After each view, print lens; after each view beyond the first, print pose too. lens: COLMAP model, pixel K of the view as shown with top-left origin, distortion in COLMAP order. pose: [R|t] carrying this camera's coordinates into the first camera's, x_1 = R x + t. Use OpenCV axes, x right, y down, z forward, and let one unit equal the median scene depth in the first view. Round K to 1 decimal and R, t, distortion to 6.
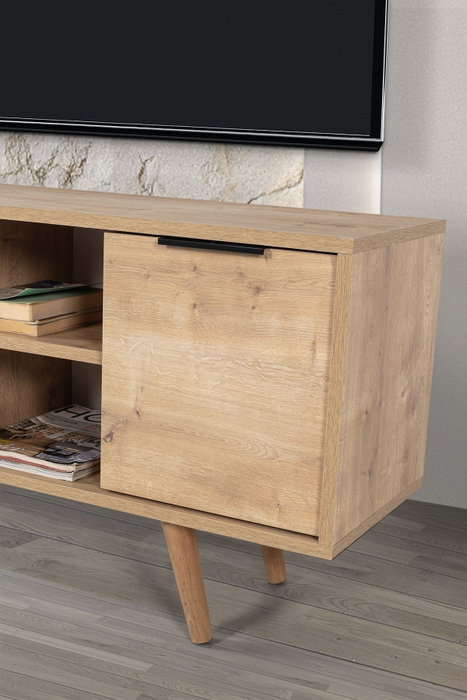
lens RADIAL K [[858.2, 0, 238.0], [0, 858.2, 347.6], [0, 0, 1]] dist [0.028482, 0.000000]
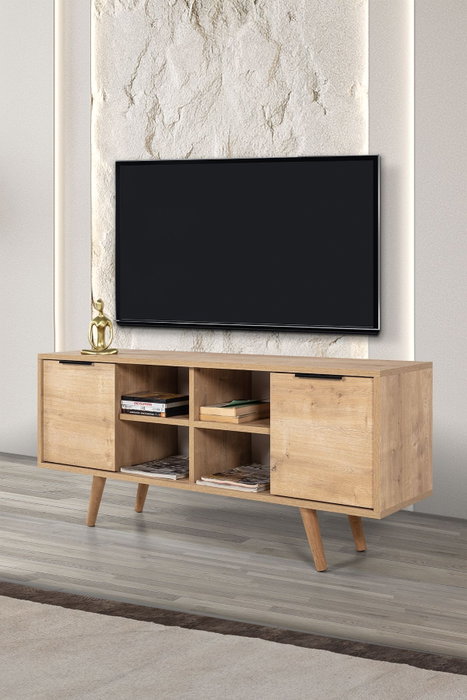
lens RADIAL K [[858.2, 0, 182.8], [0, 858.2, 340.1], [0, 0, 1]] dist [0.028482, 0.000000]
pose [[0.976284, -0.041721, -0.212436, 0.097633], [0.000249, 0.981472, -0.191607, 0.207786], [0.216494, 0.187010, 0.958205, -1.189179]]
